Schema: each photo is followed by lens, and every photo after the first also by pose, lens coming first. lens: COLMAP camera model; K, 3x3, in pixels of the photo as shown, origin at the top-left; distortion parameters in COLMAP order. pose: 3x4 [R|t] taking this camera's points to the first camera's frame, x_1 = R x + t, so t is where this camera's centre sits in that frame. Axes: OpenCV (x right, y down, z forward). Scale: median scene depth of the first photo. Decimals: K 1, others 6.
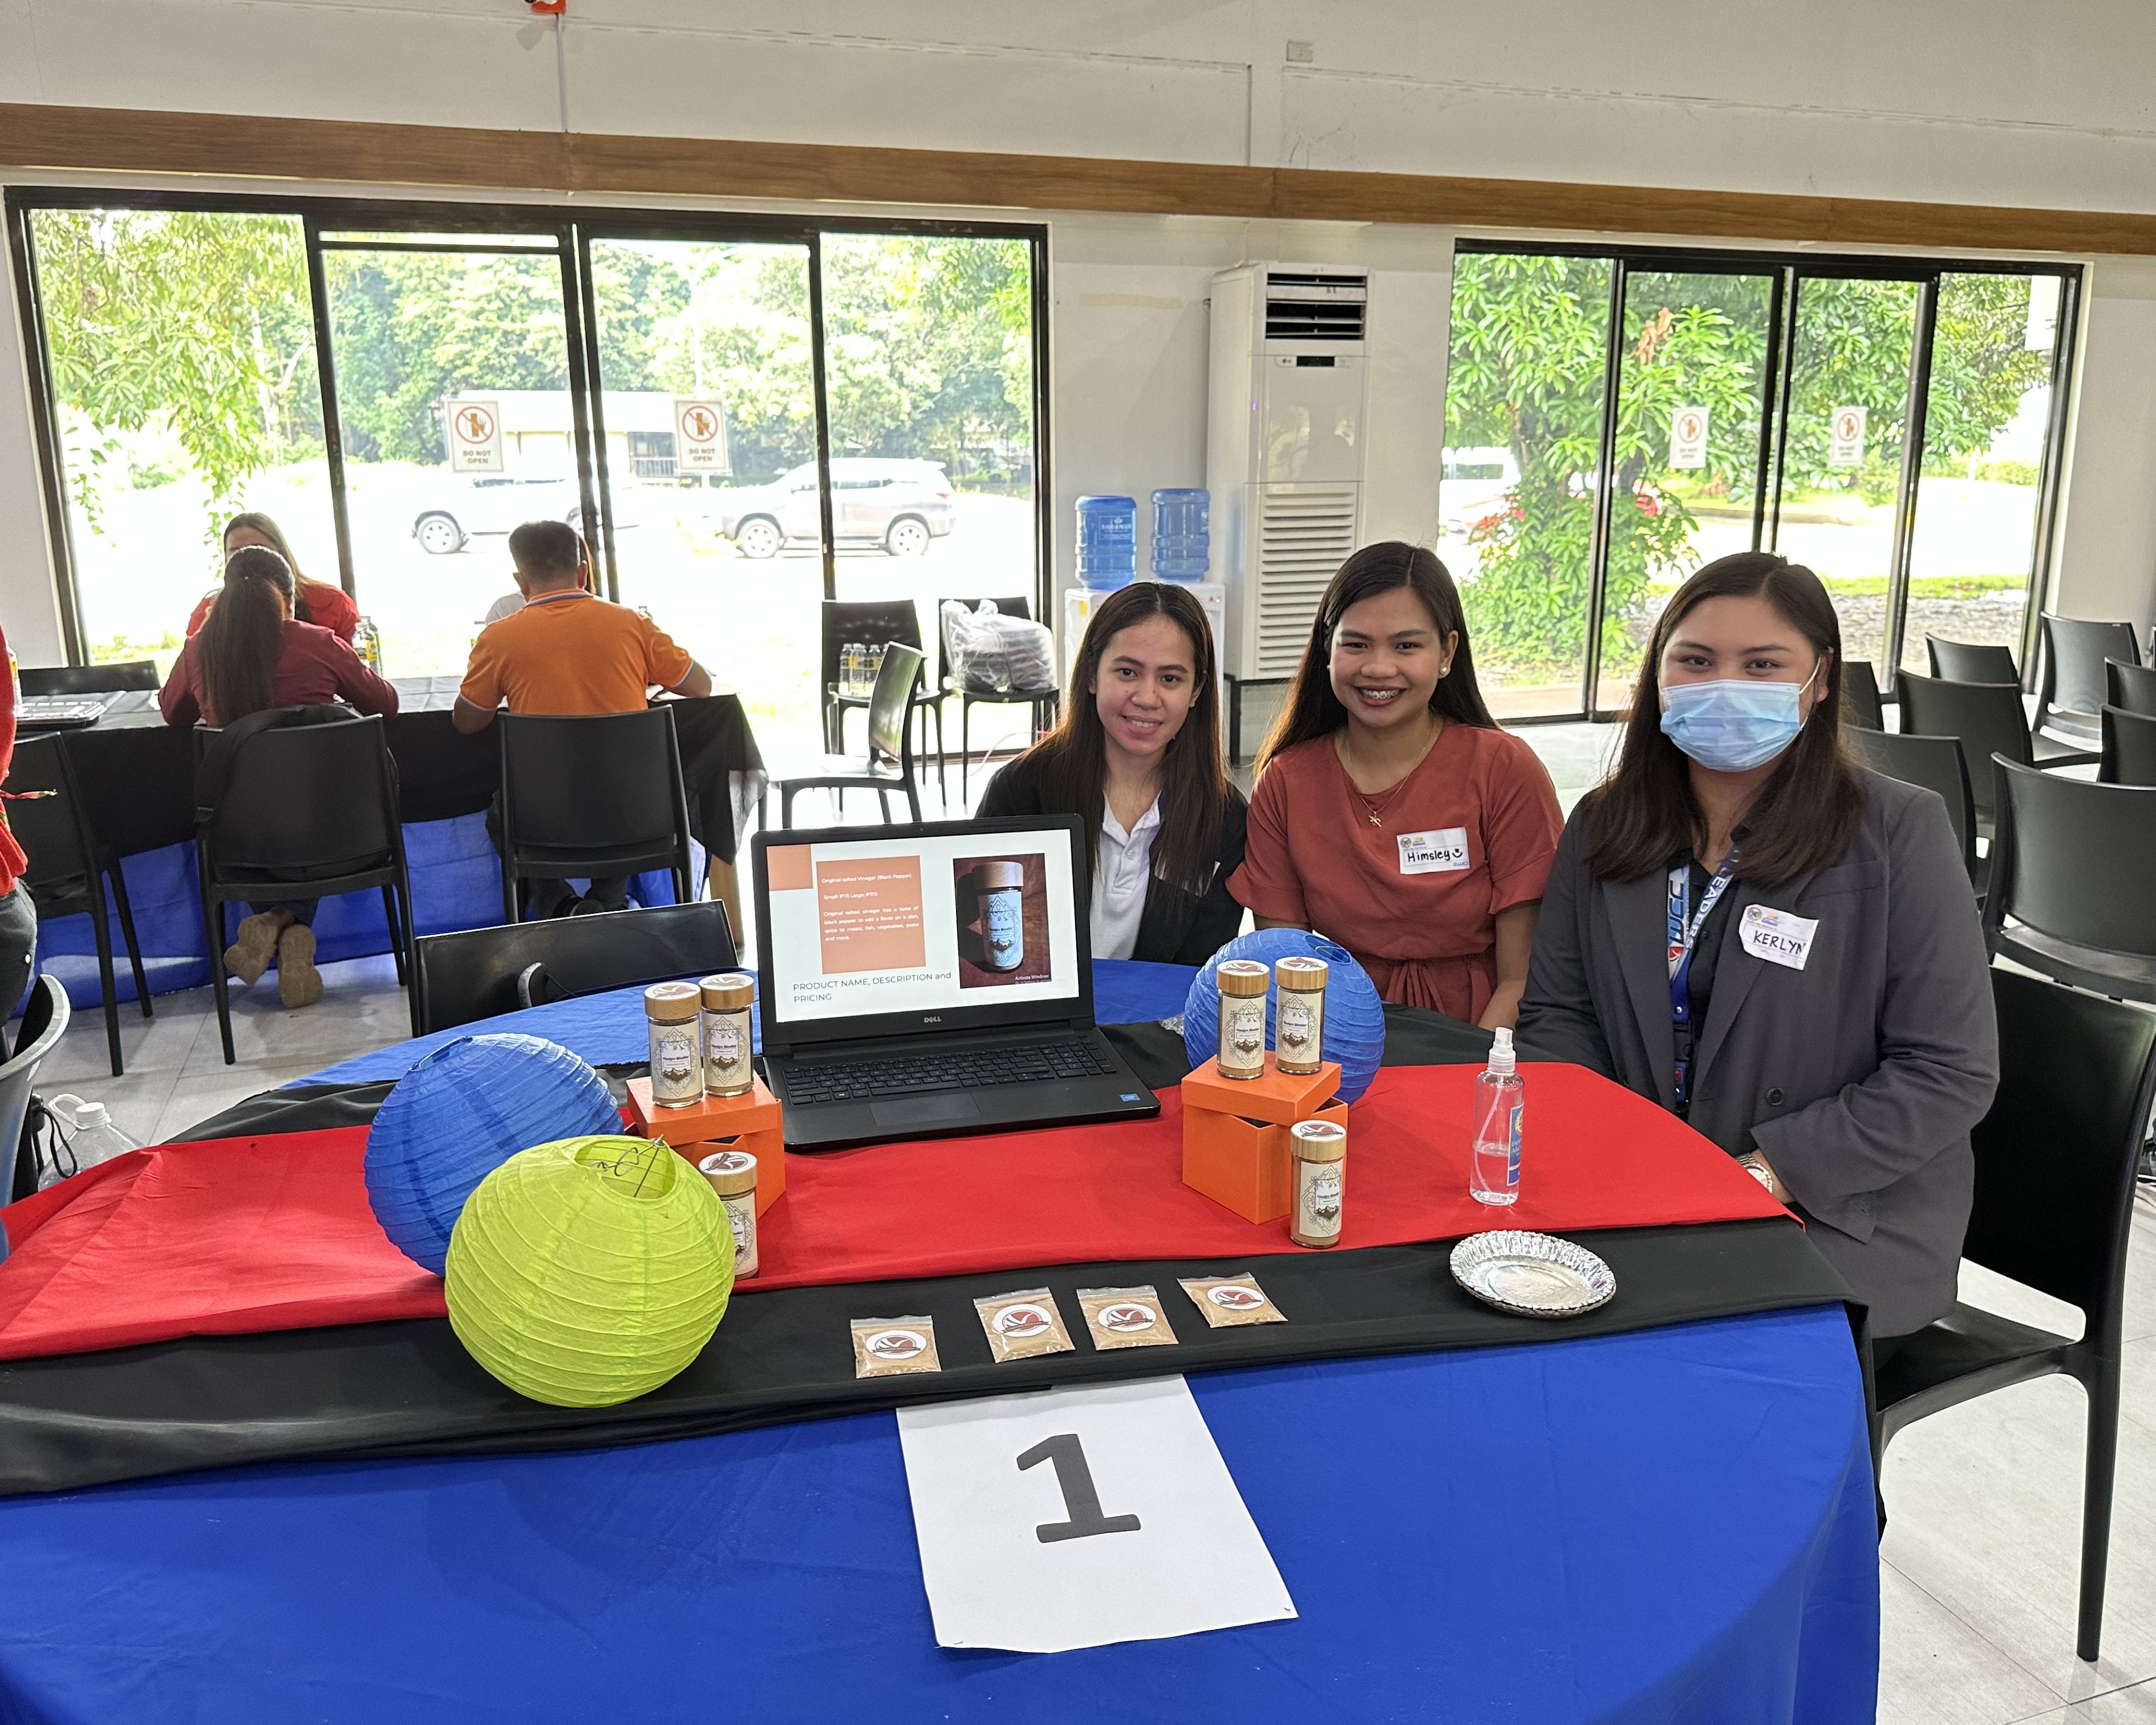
lens RADIAL K [[1664.0, 0, 1103.7], [0, 1664.0, 929.9], [0, 0, 1]] dist [-0.035868, -0.003091]
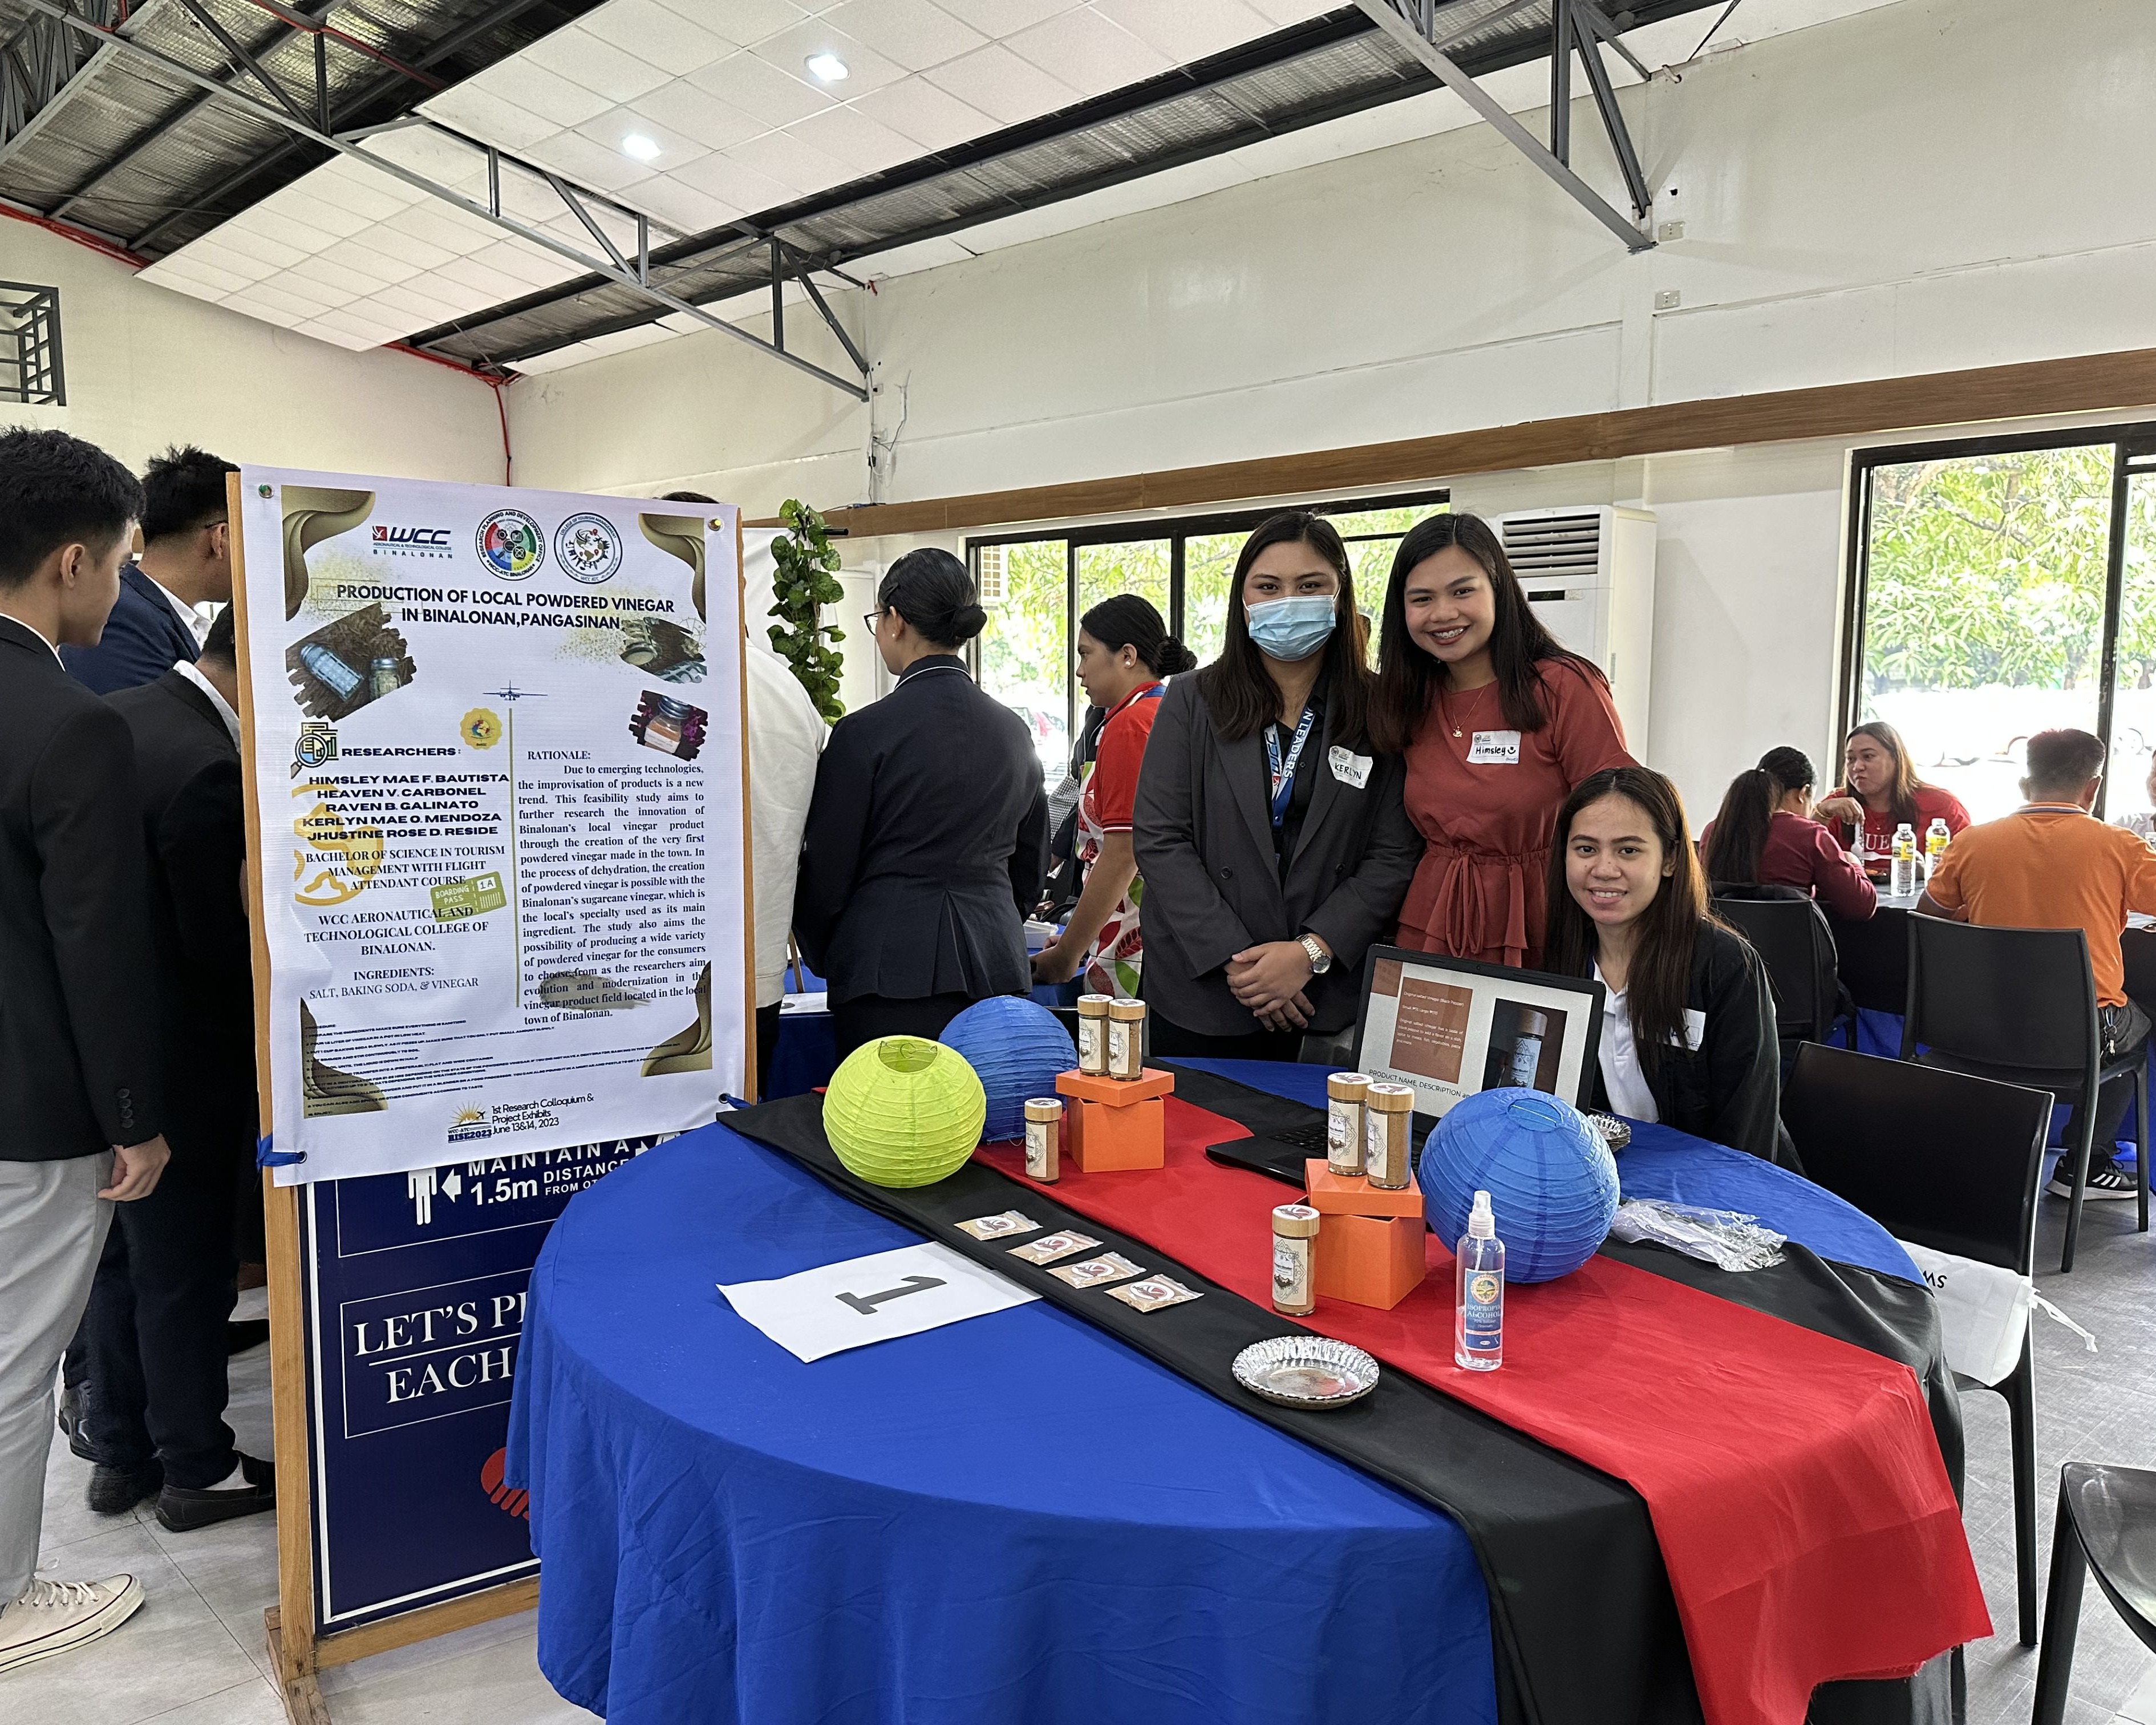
lens RADIAL K [[1752.3, 0, 1077.8], [0, 1752.3, 923.4], [0, 0, 1]] dist [0.007840, -0.069436]
pose [[0.362553, 0.114443, -0.924910, 0.273433], [-0.249247, 0.968188, 0.022097, -0.014401], [0.898015, 0.222519, 0.379544, 0.080954]]
